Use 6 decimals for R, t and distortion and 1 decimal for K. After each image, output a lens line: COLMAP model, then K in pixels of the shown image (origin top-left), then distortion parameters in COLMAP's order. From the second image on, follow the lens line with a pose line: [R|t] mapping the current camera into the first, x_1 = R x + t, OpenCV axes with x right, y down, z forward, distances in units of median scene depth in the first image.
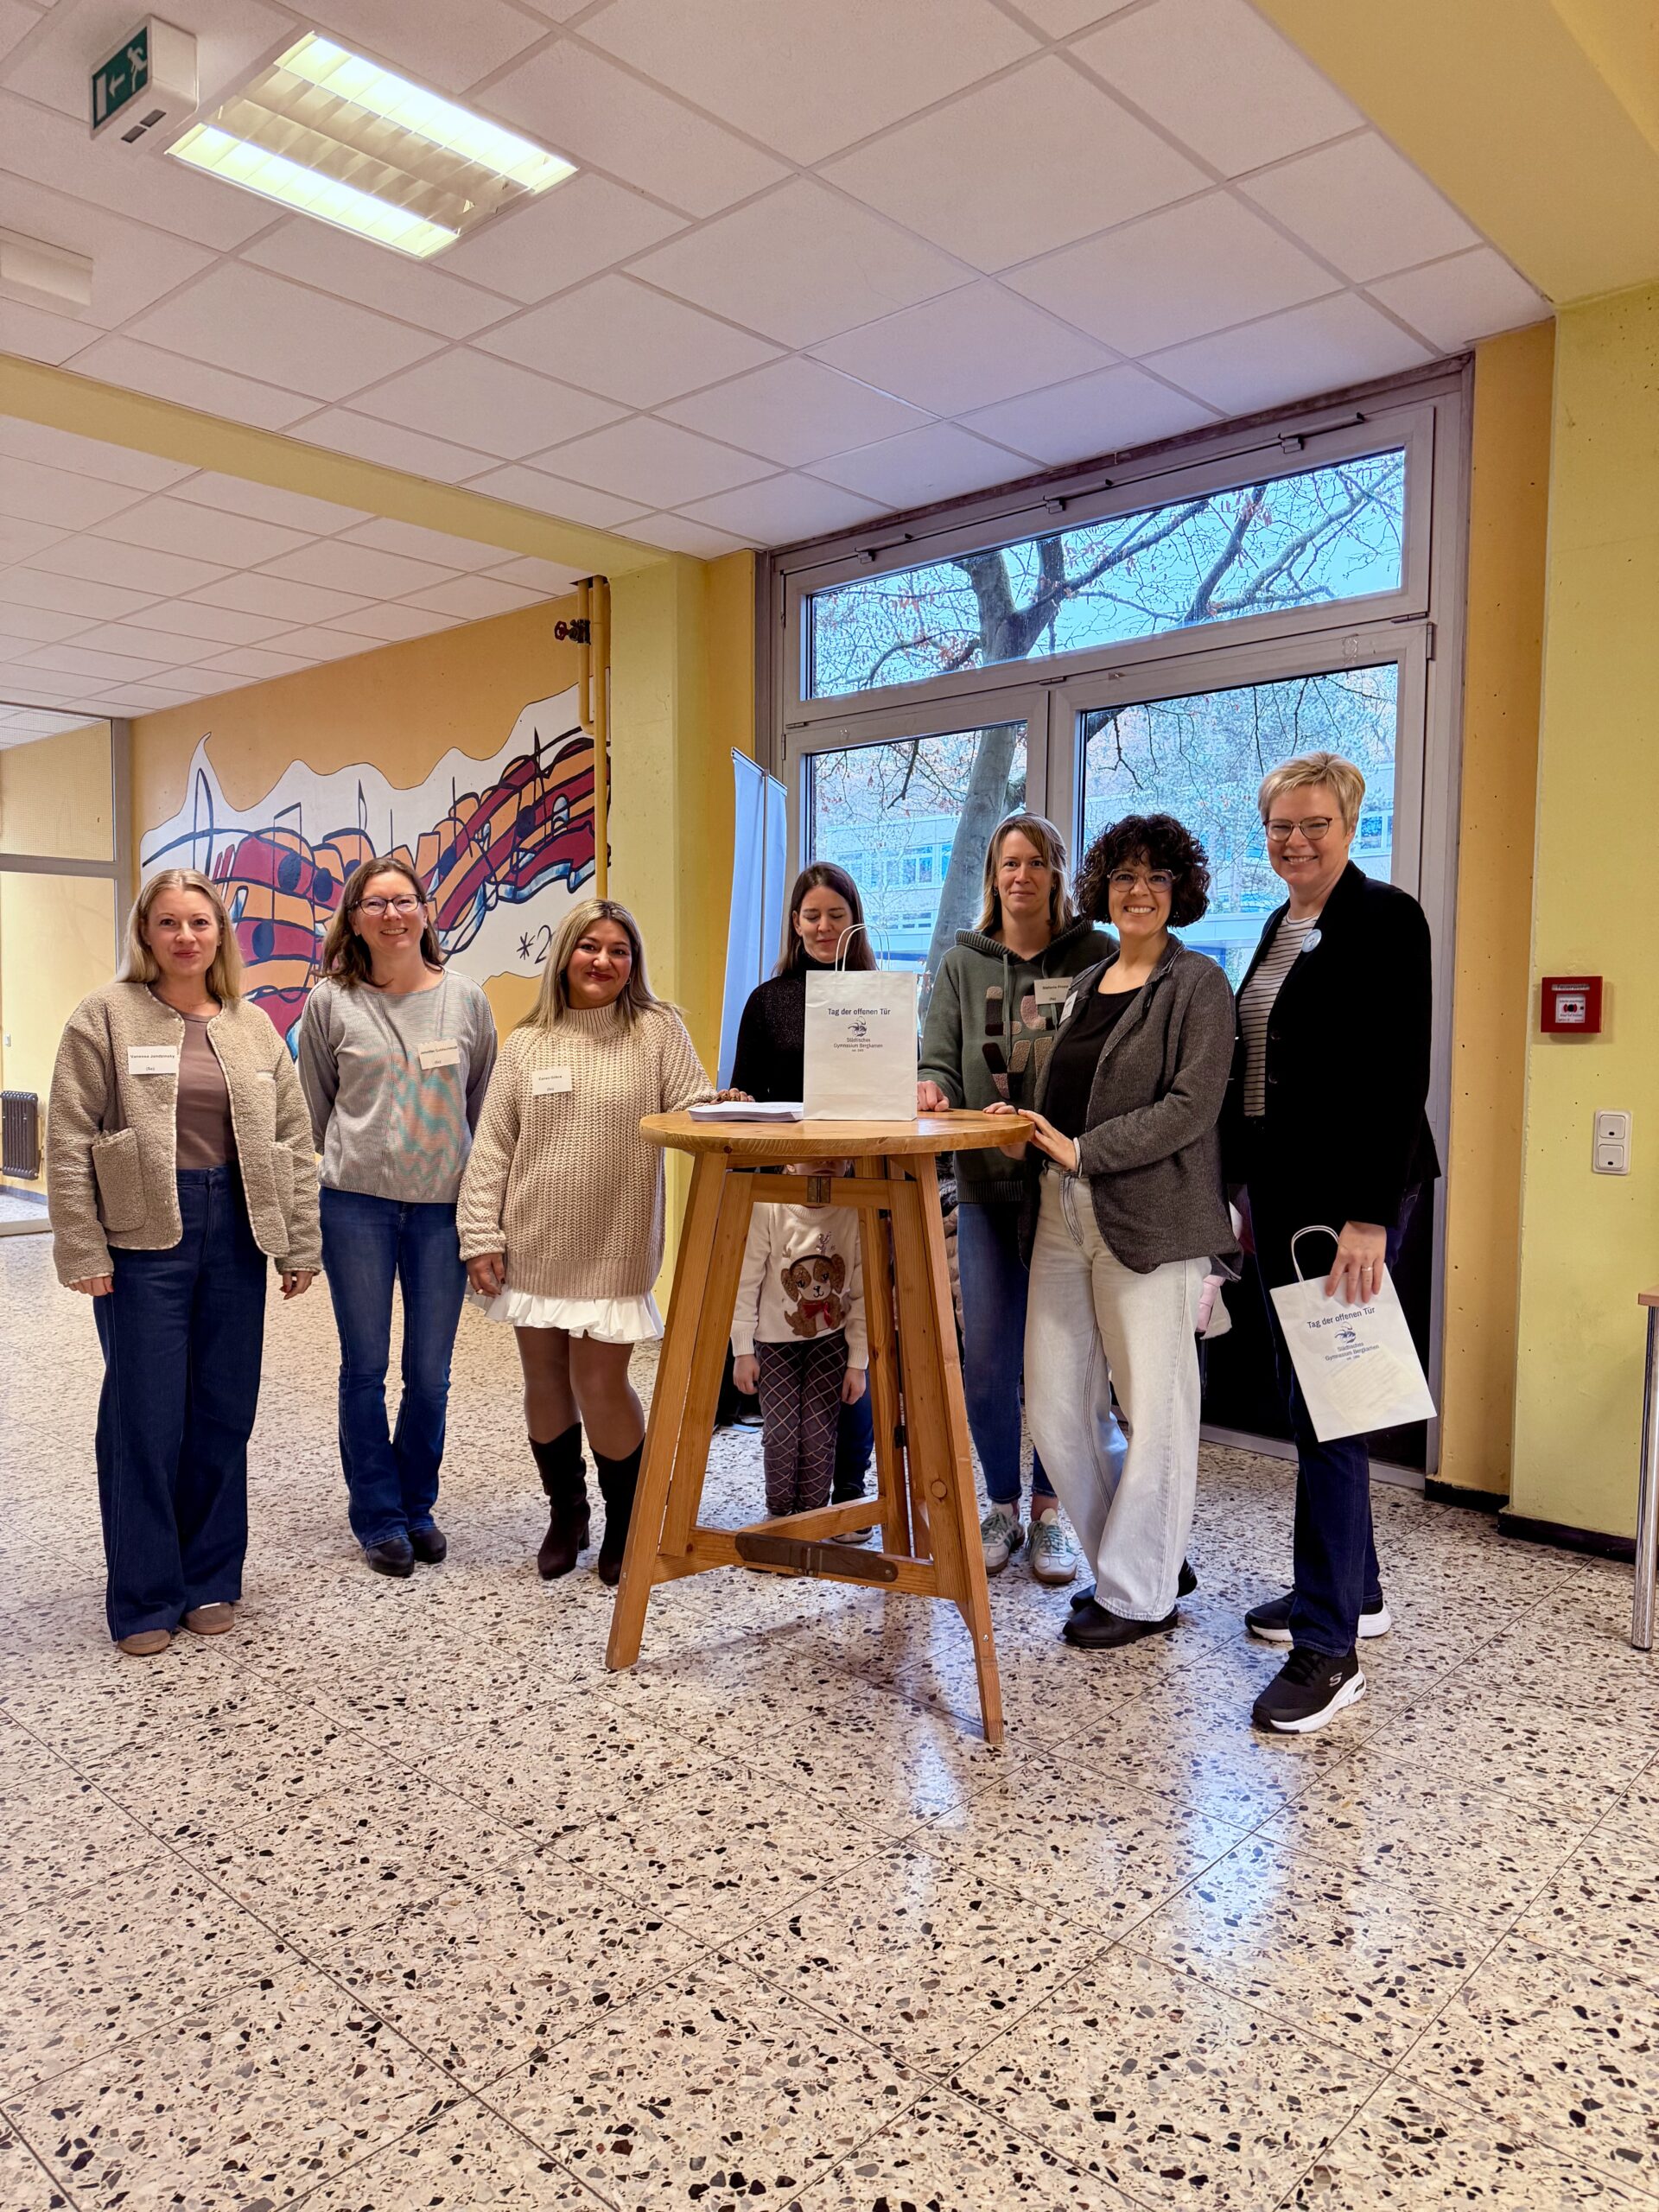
lens RADIAL K [[1565.1, 0, 834.6], [0, 1565.1, 1098.2], [0, 0, 1]] dist [0.005253, 0.004504]
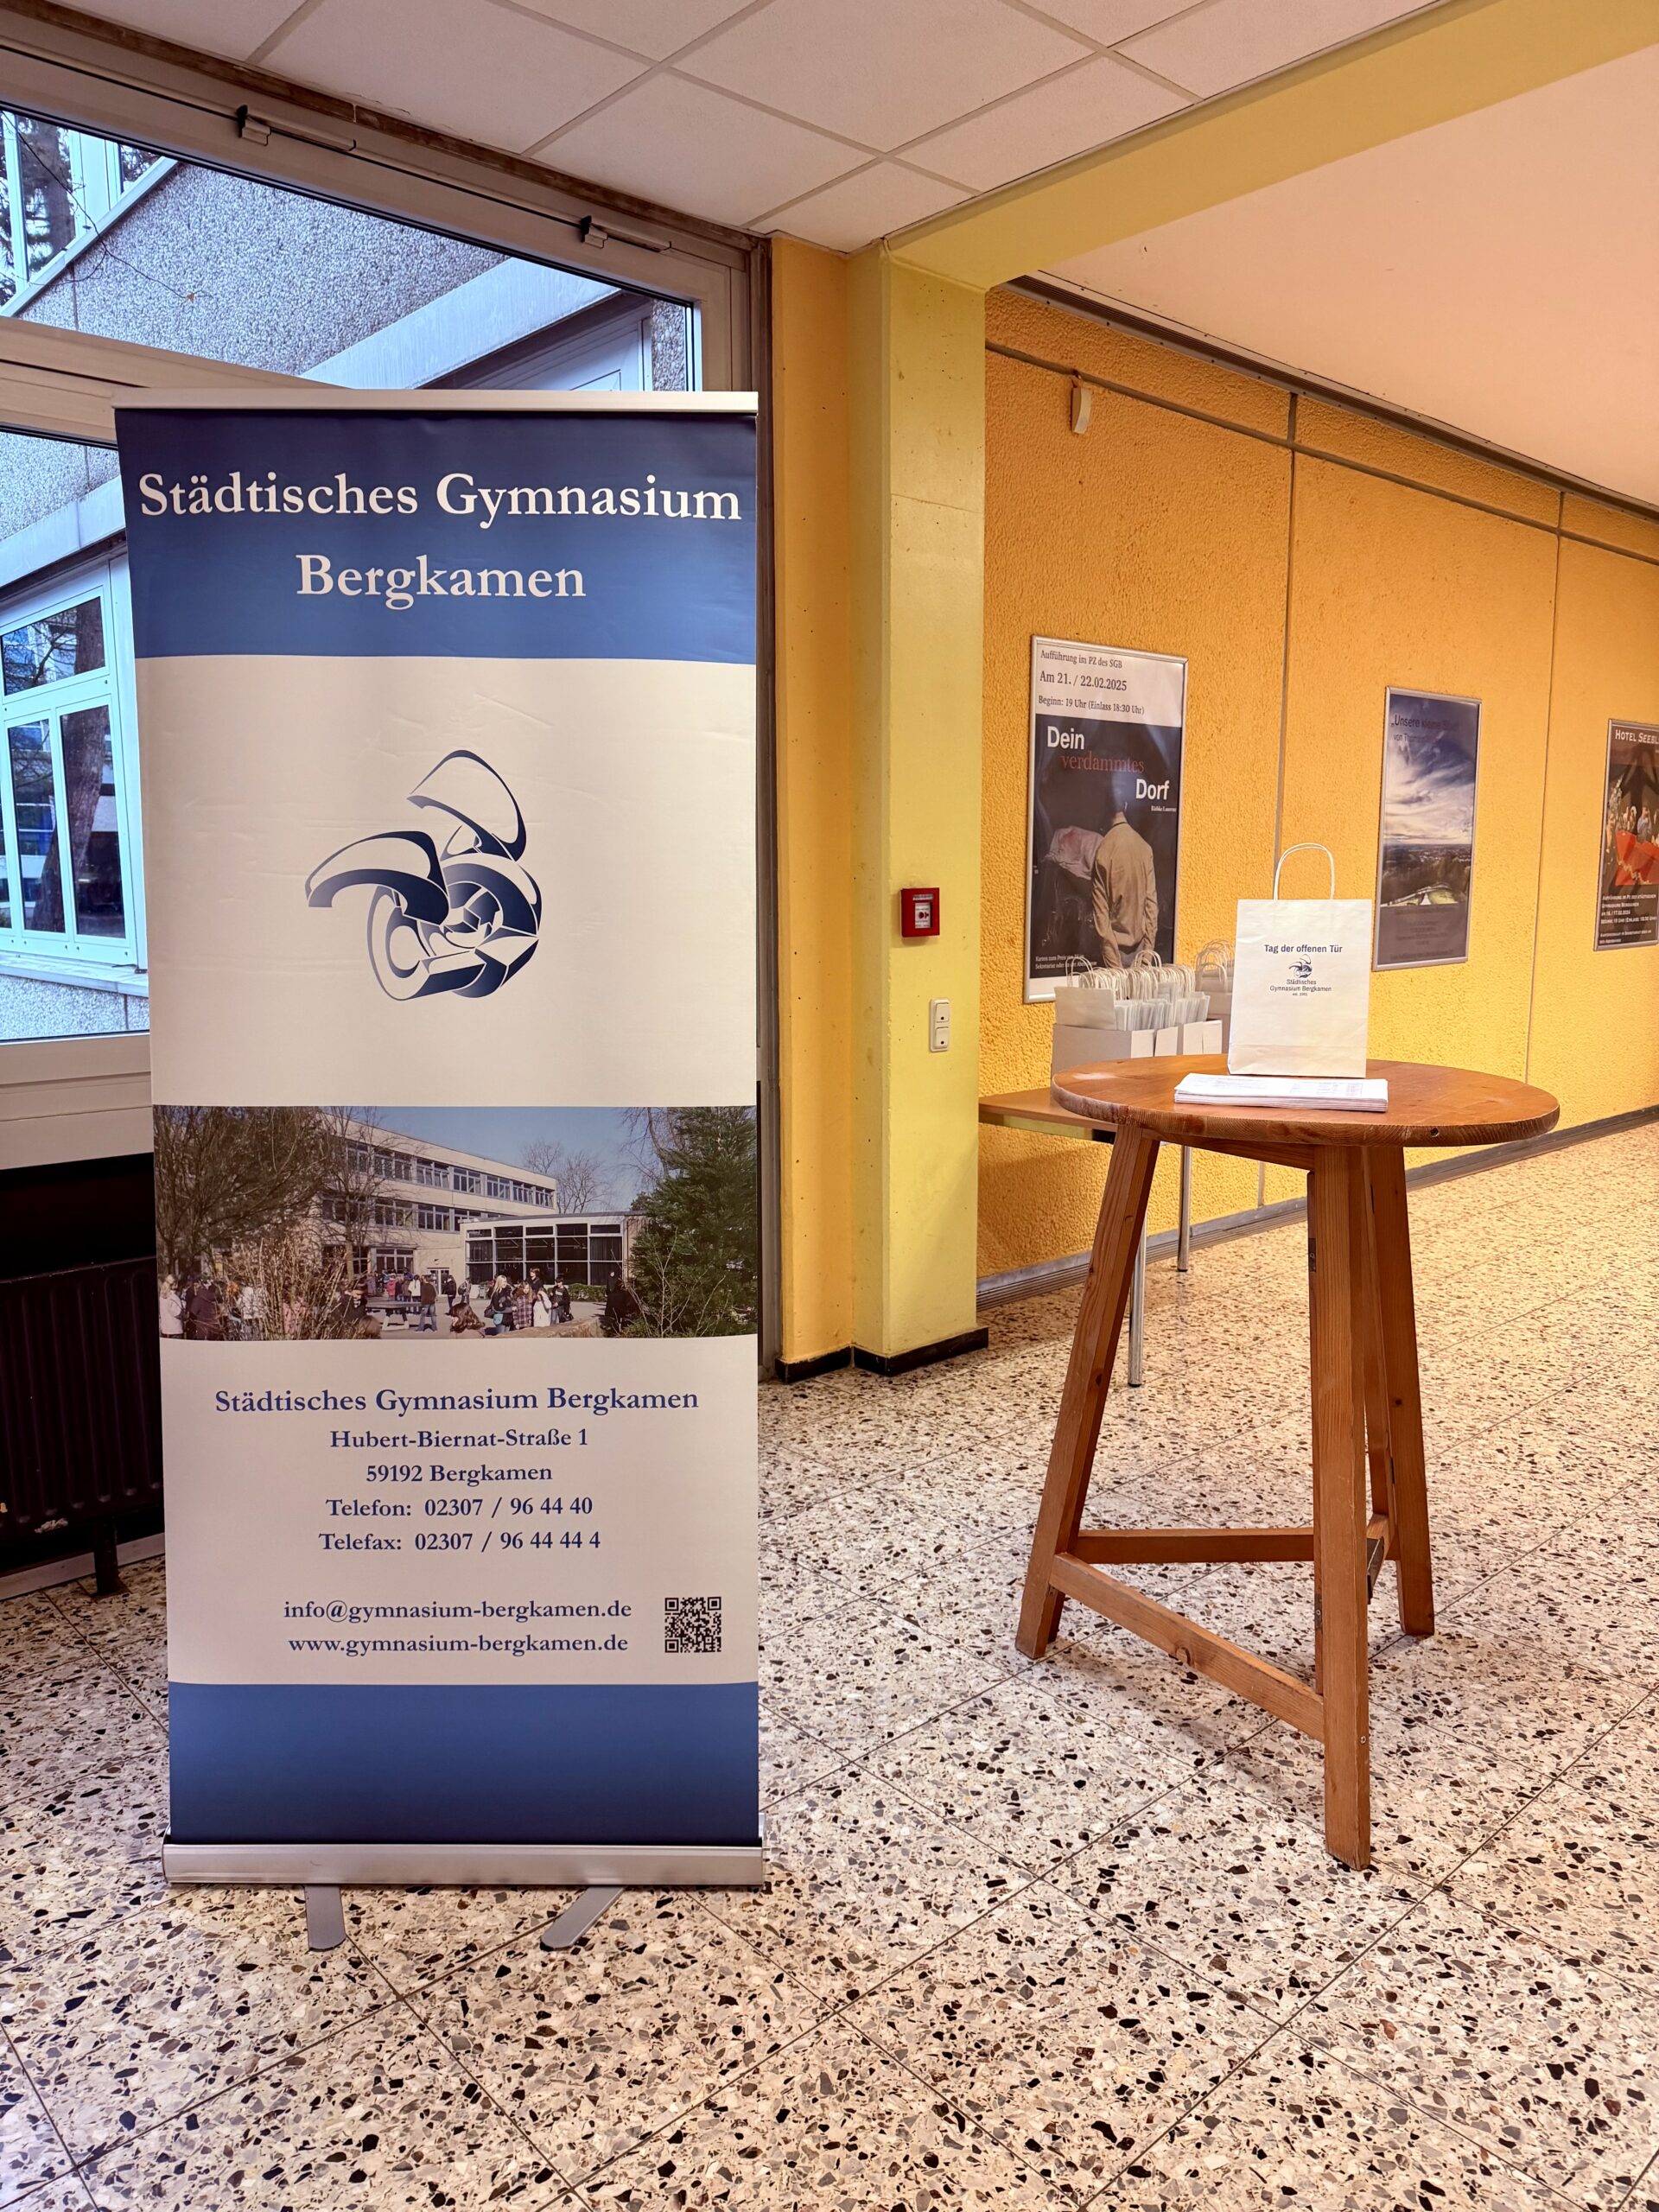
lens RADIAL K [[1565.1, 0, 833.2], [0, 1565.1, 1114.4], [0, 0, 1]] dist [0.005253, 0.004504]
pose [[0.084679, -0.178754, 0.980243, -0.755717], [0.058137, 0.982987, 0.174232, -0.127795], [-0.994711, 0.042234, 0.093630, 1.045904]]
